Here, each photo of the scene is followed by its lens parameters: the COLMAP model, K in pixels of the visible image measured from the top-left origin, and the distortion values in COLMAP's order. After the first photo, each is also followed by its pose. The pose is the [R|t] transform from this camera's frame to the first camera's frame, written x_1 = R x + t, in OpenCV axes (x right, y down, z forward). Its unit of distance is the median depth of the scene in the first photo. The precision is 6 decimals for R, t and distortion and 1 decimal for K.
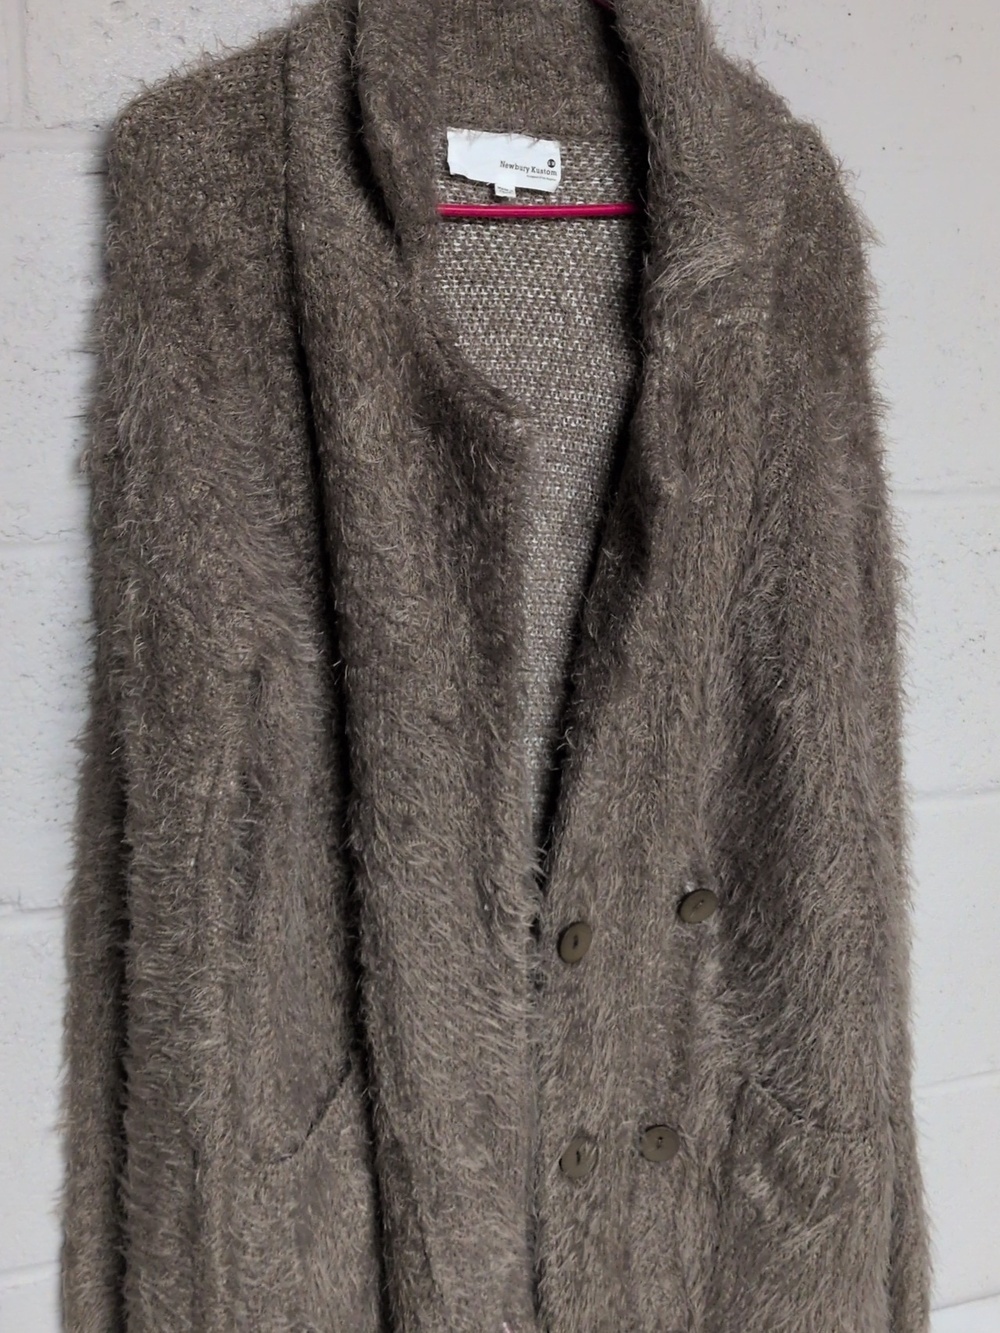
lens RADIAL K [[1669.0, 0, 500.0], [0, 1669.0, 666.5], [0, 0, 1]] dist [0.156216, -0.368736]
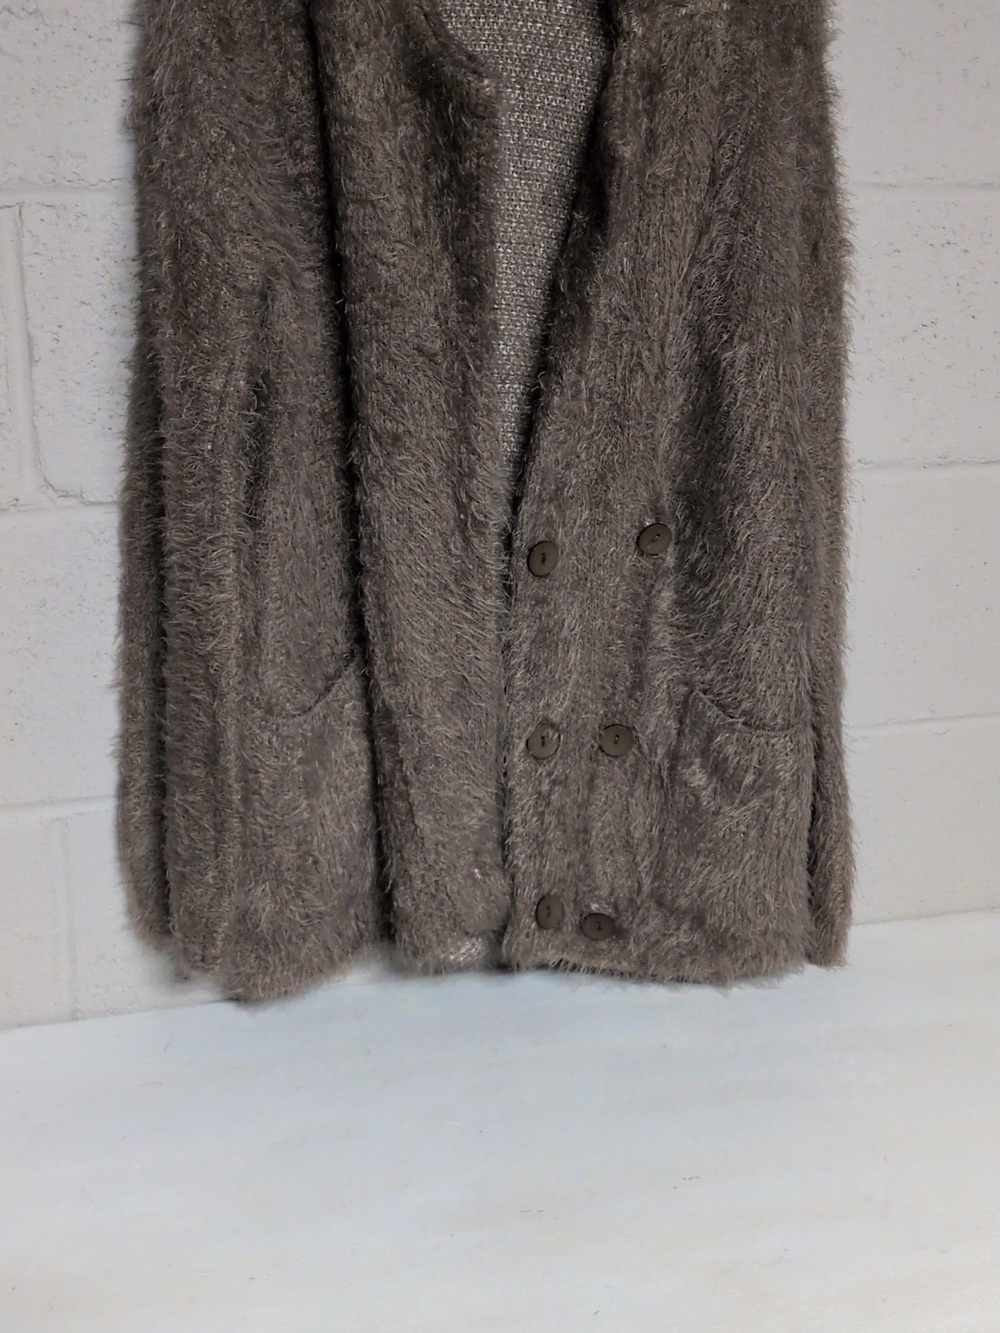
lens RADIAL K [[1669.0, 0, 500.0], [0, 1669.0, 666.5], [0, 0, 1]] dist [0.156216, -0.368736]
pose [[0.995475, 0.035628, -0.088097, 0.124483], [-0.028444, 0.996267, 0.081500, 0.148716], [0.090672, -0.078625, 0.992772, -0.187677]]
